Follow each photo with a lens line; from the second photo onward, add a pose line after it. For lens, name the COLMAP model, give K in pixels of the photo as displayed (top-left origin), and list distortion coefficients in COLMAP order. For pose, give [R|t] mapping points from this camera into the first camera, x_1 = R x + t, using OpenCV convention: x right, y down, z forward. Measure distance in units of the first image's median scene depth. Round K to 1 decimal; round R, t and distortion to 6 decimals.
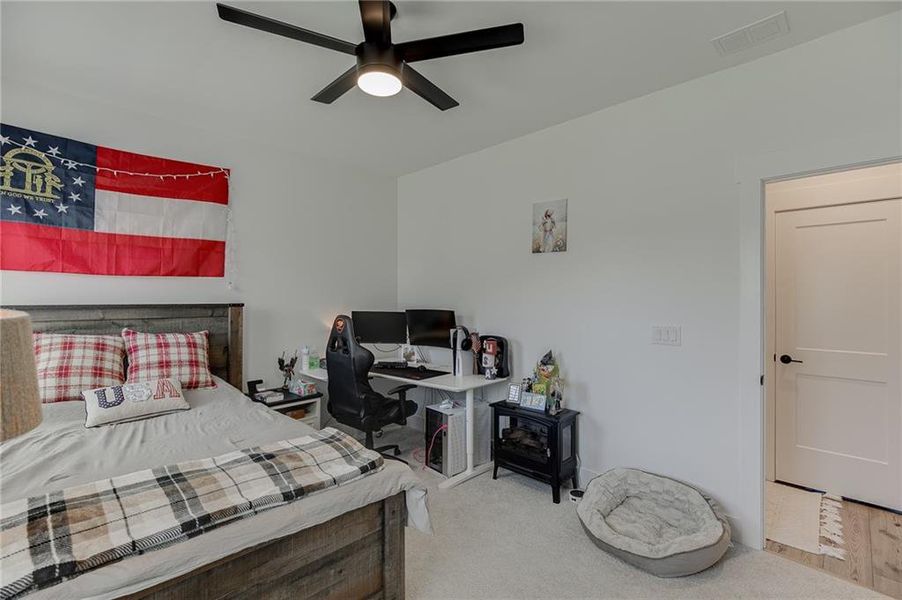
lens RADIAL K [[407.3, 0, 454.4], [0, 407.3, 299.4], [0, 0, 1]] dist [-0.011247, 0.001235]
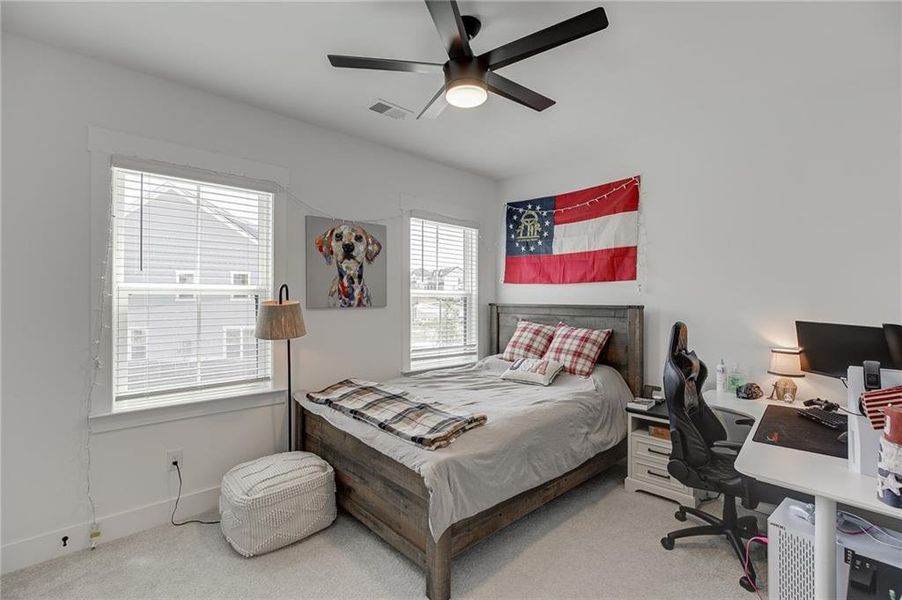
lens RADIAL K [[407.3, 0, 454.2], [0, 407.3, 297.7], [0, 0, 1]] dist [-0.011247, 0.001235]
pose [[-0.040151, -0.005660, -0.999178, 0.609089], [-0.006916, 0.999962, -0.005387, -0.001199], [0.999170, 0.006694, -0.040189, 0.707981]]
